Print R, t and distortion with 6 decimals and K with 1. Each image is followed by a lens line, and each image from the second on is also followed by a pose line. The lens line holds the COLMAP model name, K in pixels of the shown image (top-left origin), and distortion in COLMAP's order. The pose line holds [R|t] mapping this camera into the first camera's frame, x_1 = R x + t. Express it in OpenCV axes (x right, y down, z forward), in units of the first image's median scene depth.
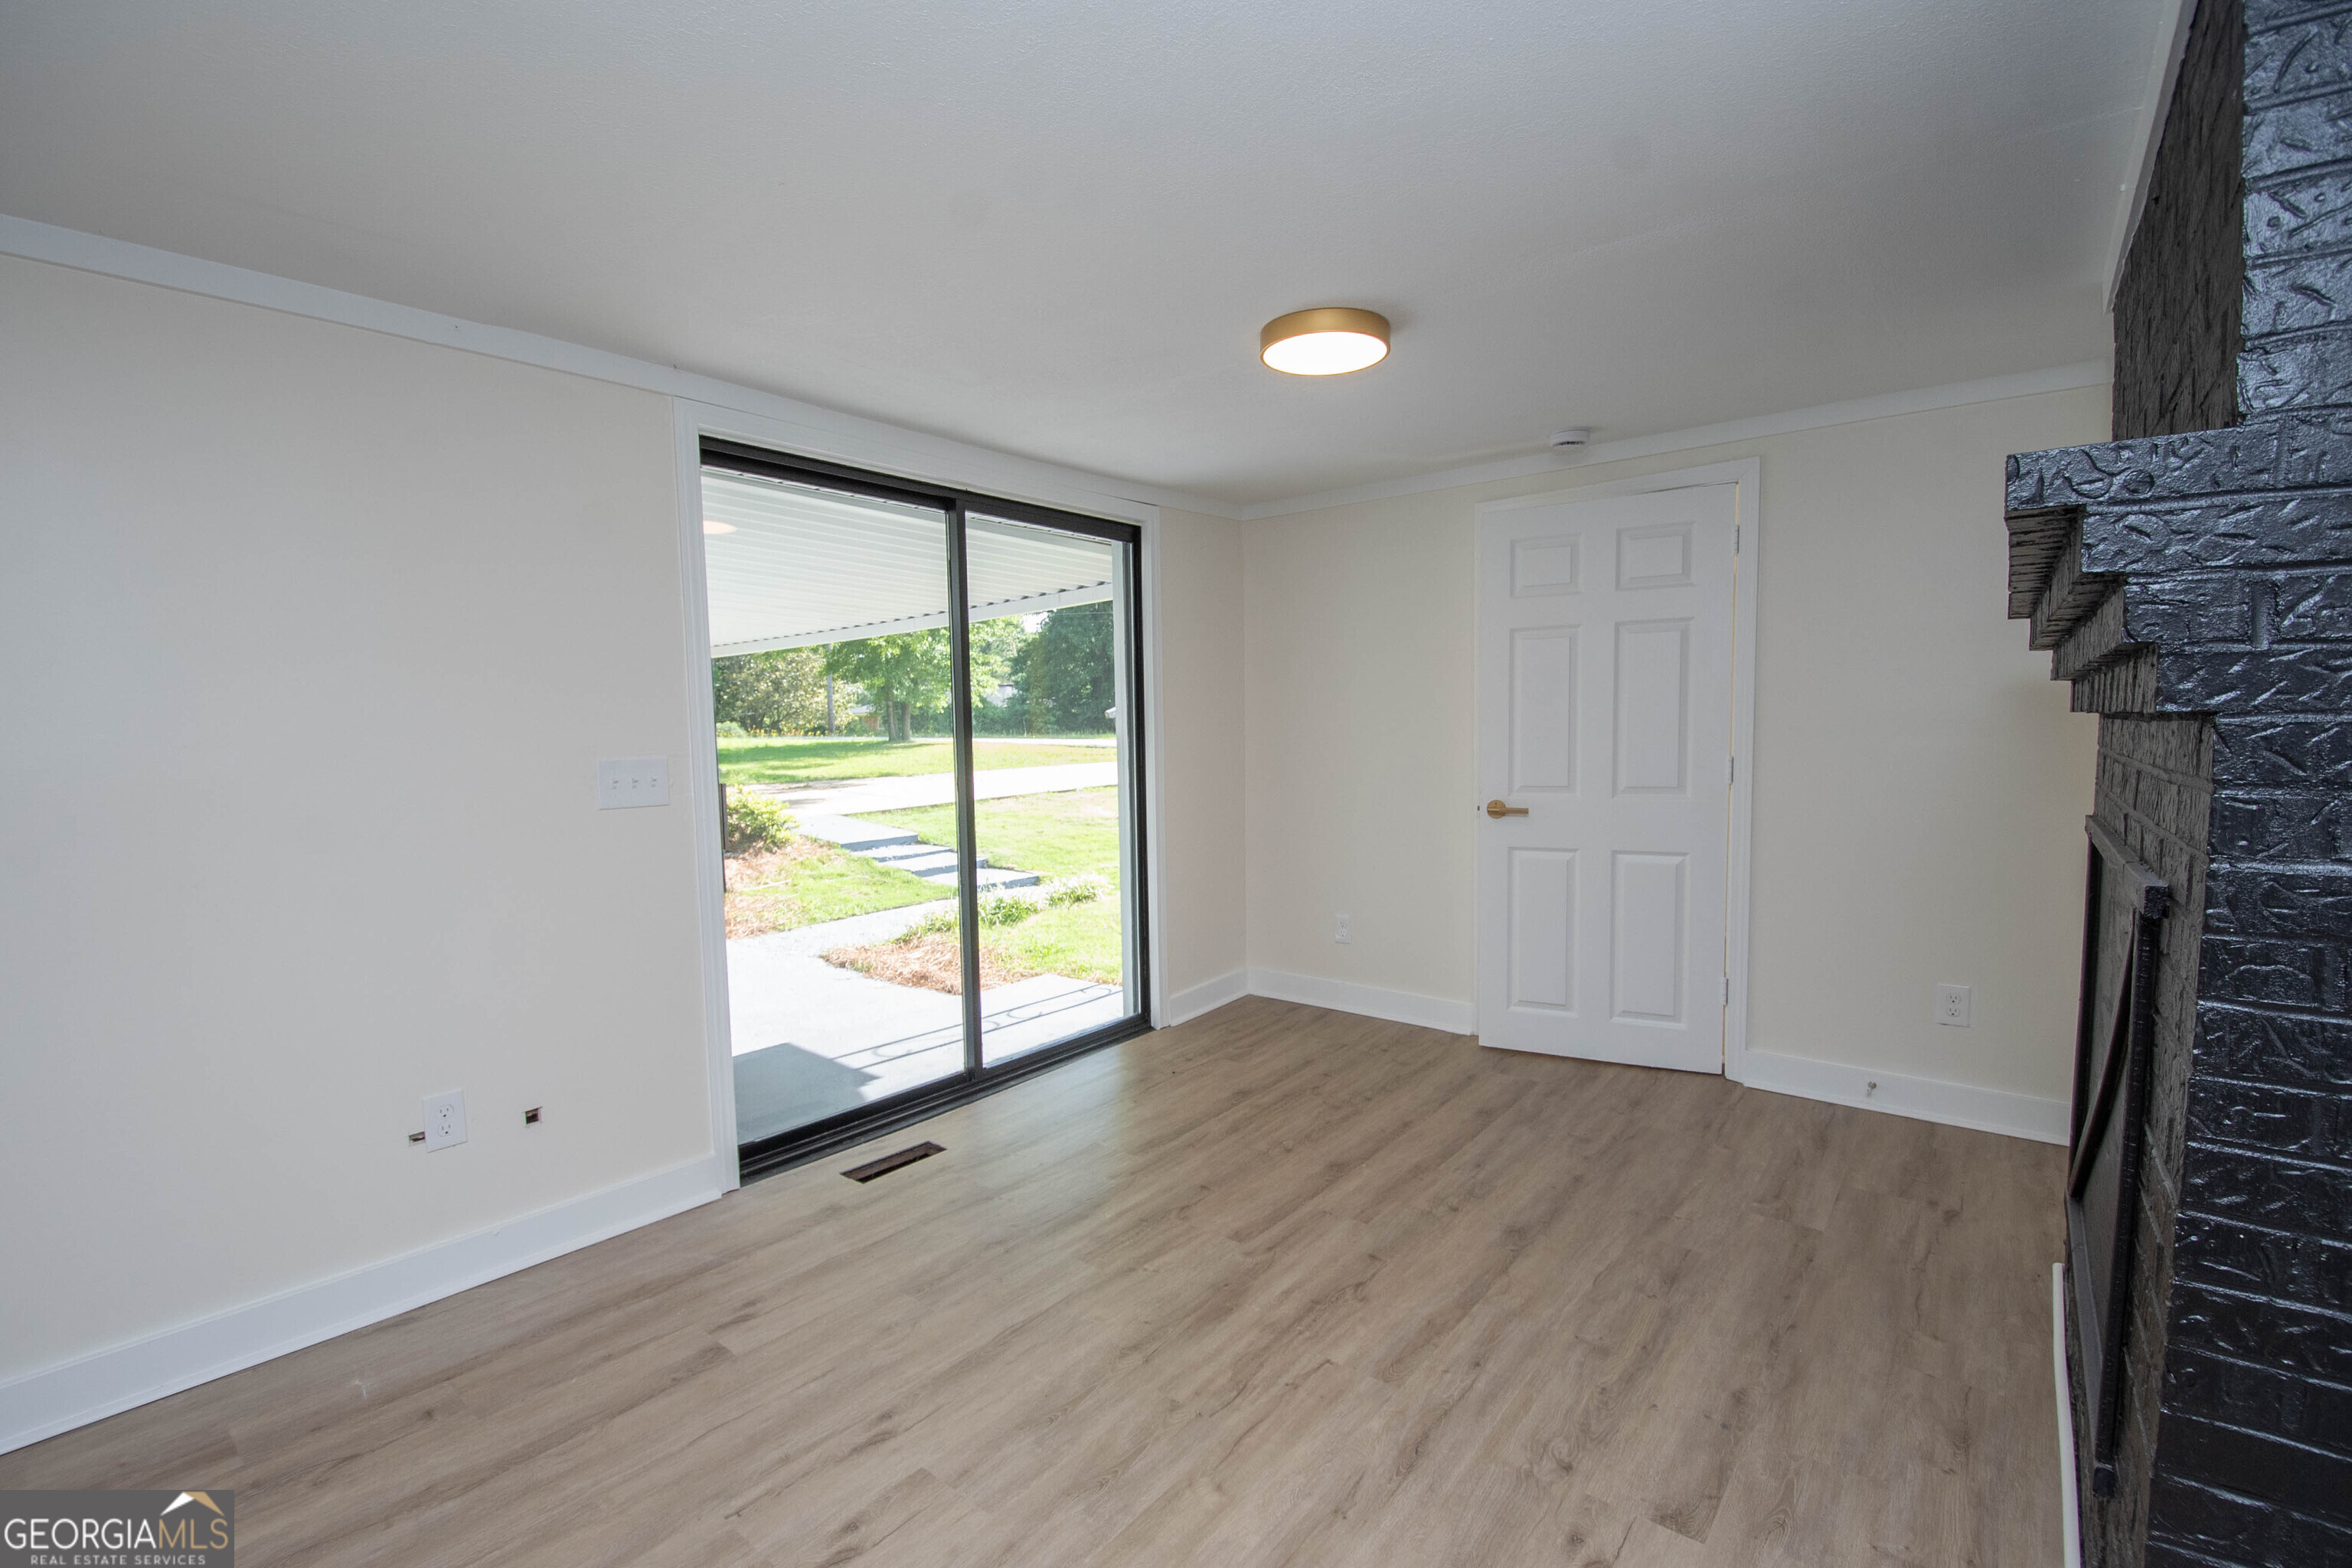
lens RADIAL K [[1026.9, 0, 1184.9], [0, 1026.9, 812.6], [0, 0, 1]] dist [0.015359, -0.024562]
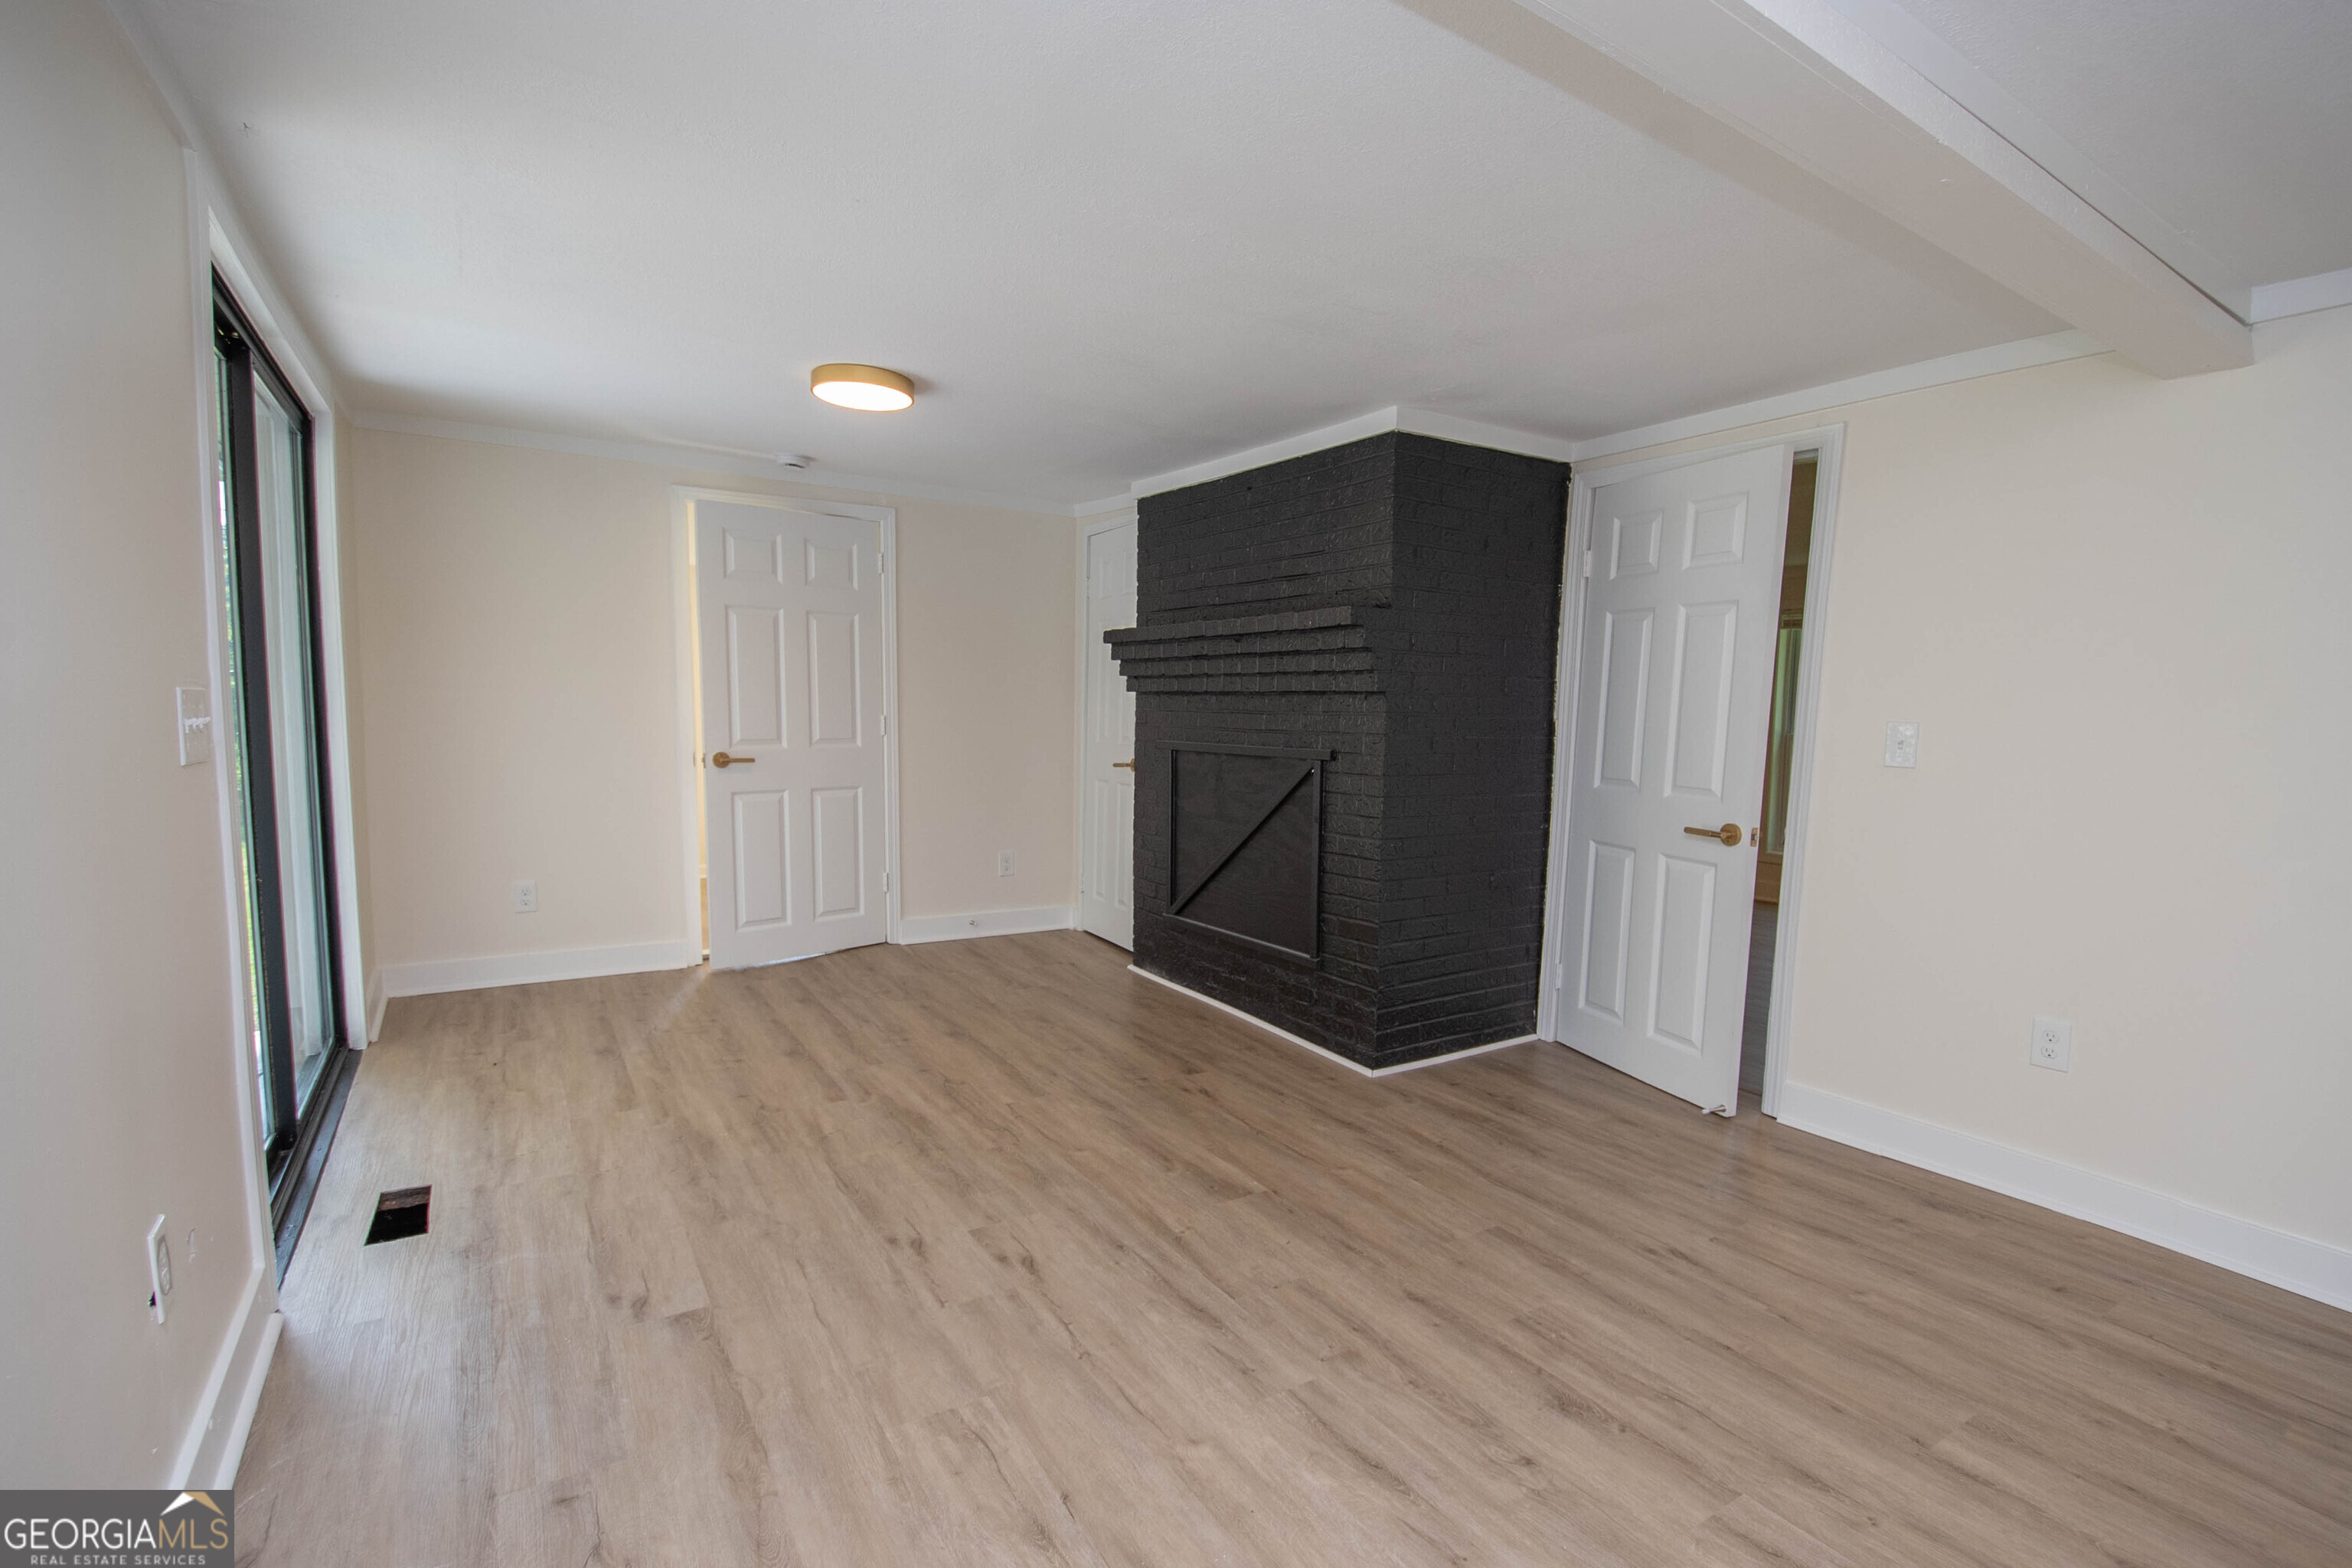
lens RADIAL K [[1068.2, 0, 1179.0], [0, 1068.2, 820.8], [0, 0, 1]] dist [0.018212, -0.028312]
pose [[0.321548, -0.079681, 0.943535, -0.963545], [0.056710, 0.996285, 0.064809, 0.022314], [-0.945194, 0.032669, 0.324872, 0.184087]]
